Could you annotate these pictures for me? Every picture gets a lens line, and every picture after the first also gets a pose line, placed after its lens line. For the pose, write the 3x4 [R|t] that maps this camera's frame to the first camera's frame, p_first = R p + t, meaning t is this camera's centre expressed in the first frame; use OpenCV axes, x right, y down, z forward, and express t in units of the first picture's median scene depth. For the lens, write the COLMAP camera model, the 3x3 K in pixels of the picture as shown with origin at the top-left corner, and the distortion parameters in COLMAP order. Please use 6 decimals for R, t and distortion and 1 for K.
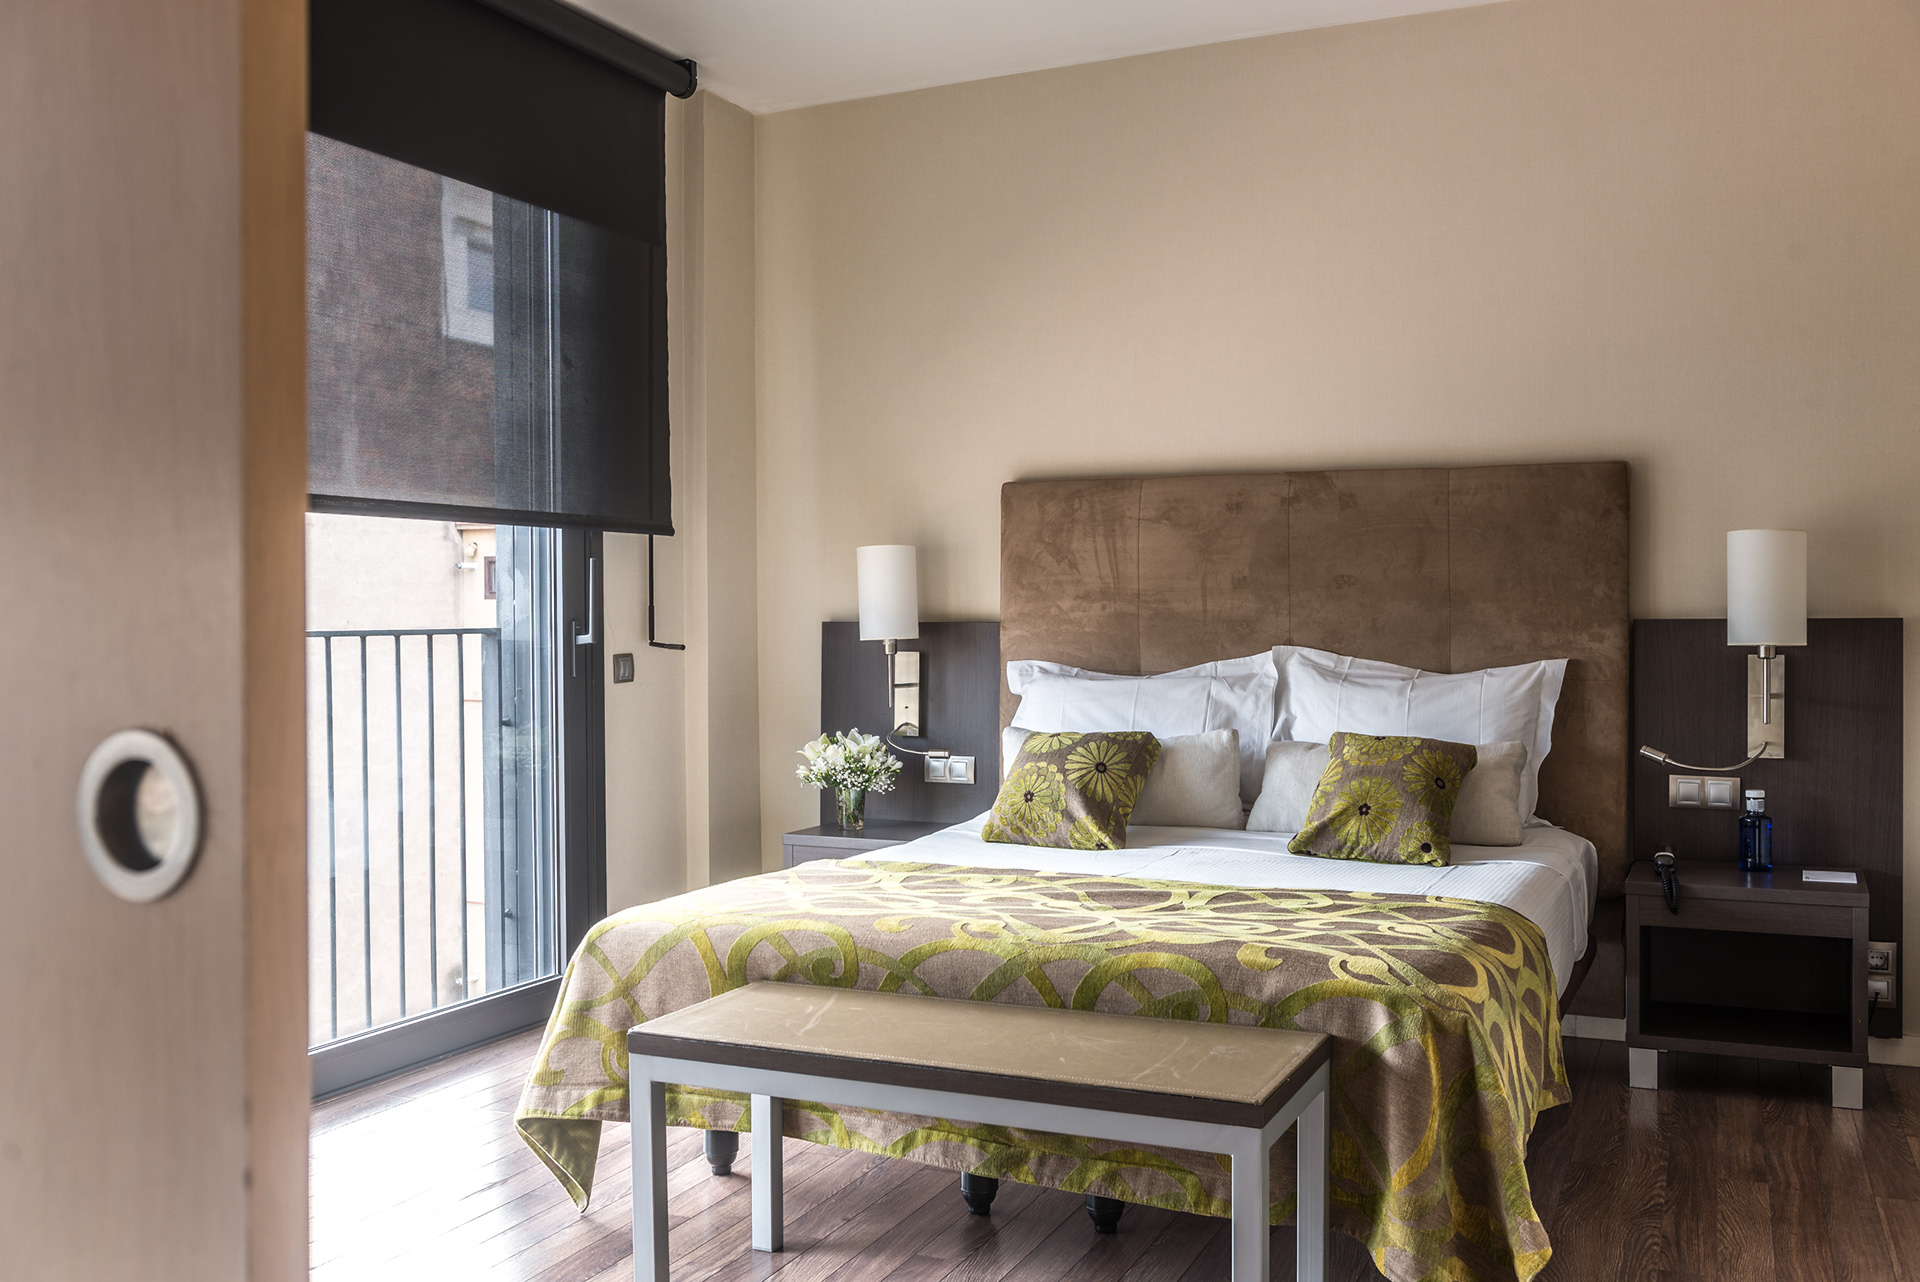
lens RADIAL K [[1737.8, 0, 965.1], [0, 1737.8, 634.1], [0, 0, 1]] dist [-0.004363, 0.008184]
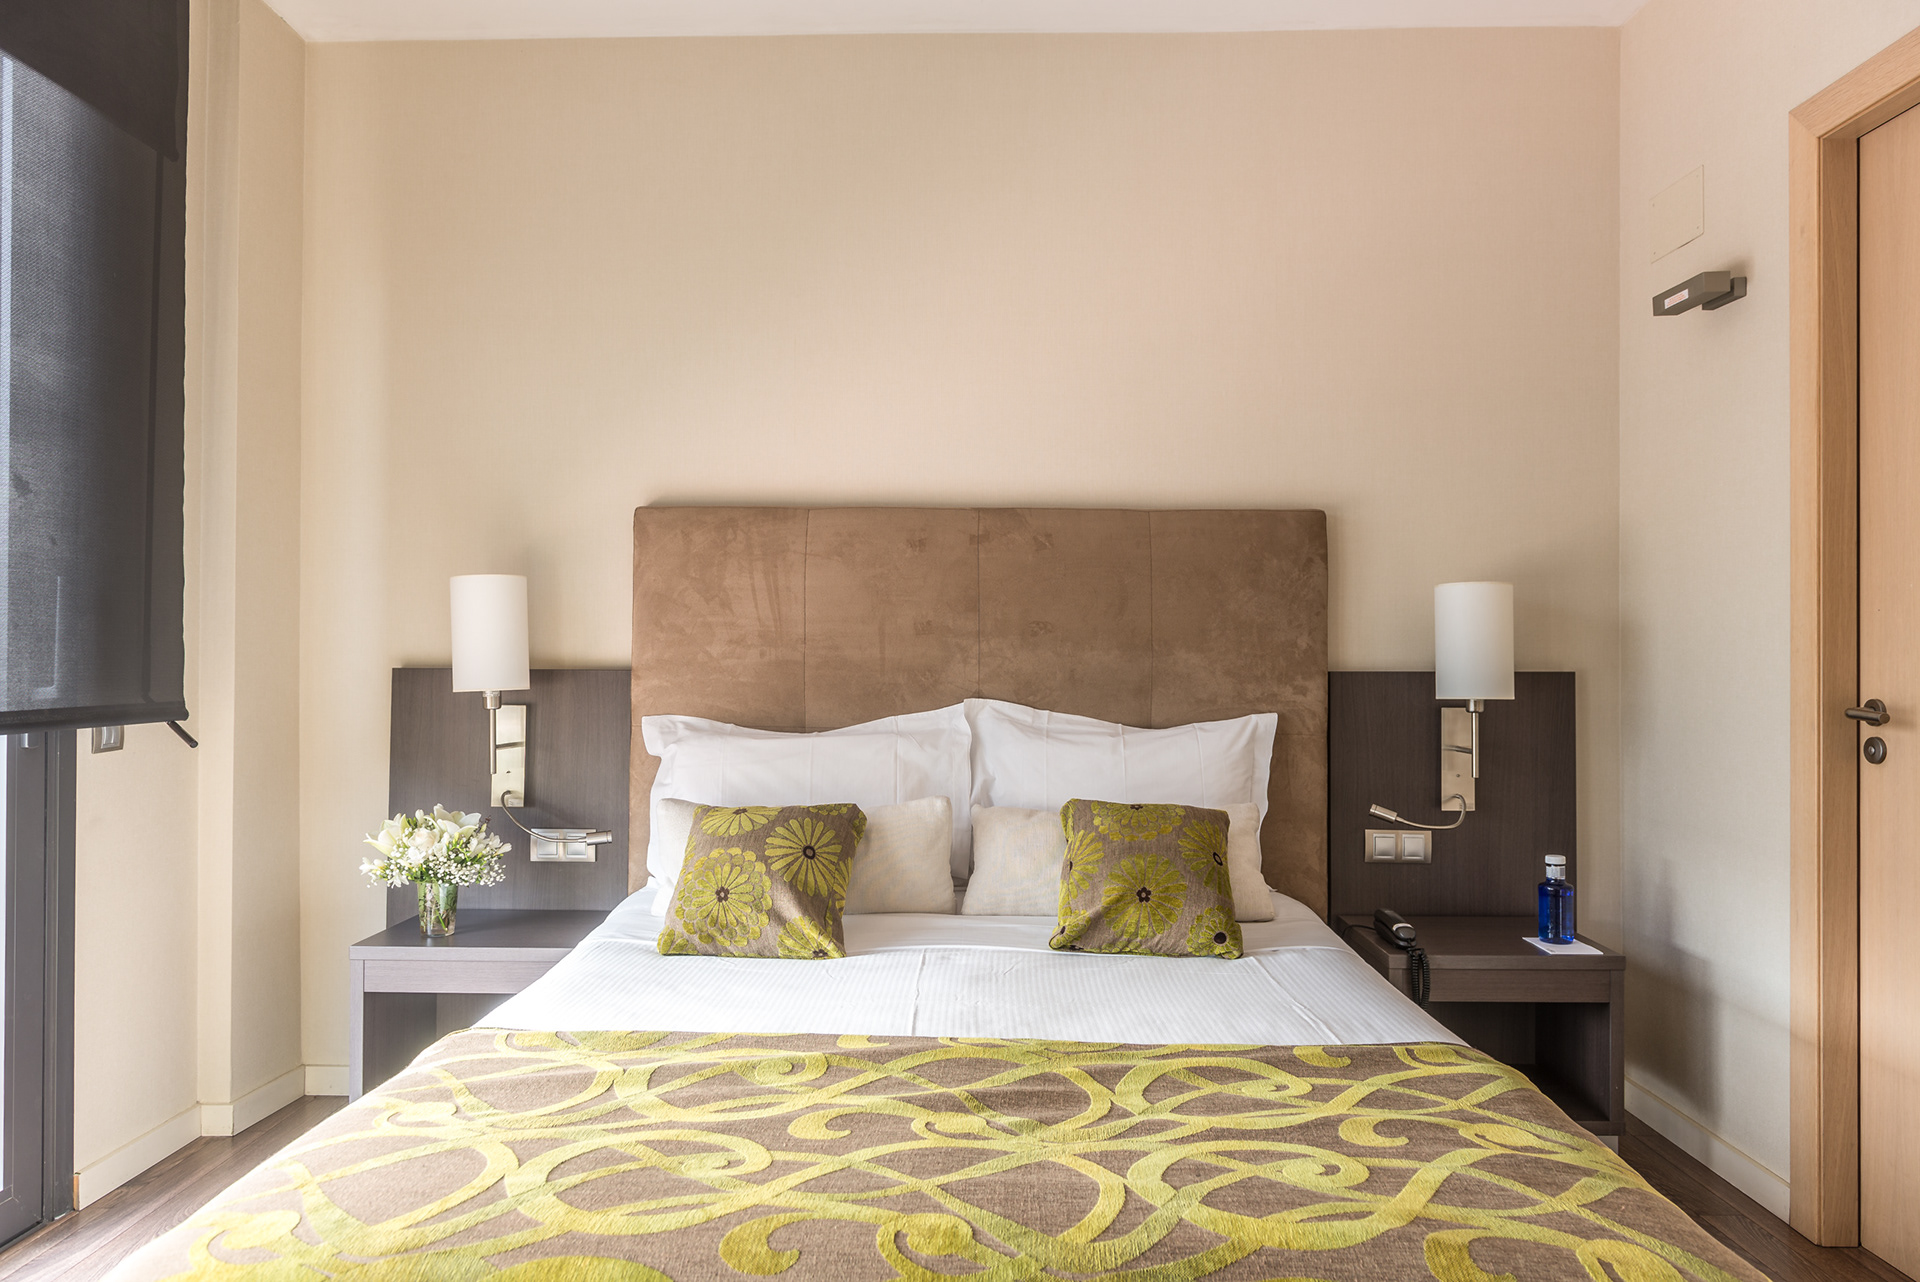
lens RADIAL K [[1293.3, 0, 967.4], [0, 1293.3, 643.3], [0, 0, 1]] dist [0.003918, -0.003640]
pose [[0.916944, 0.013290, 0.398794, -0.094760], [-0.003505, 0.999675, -0.025255, -0.005331], [-0.399000, 0.021760, 0.916693, 0.412313]]
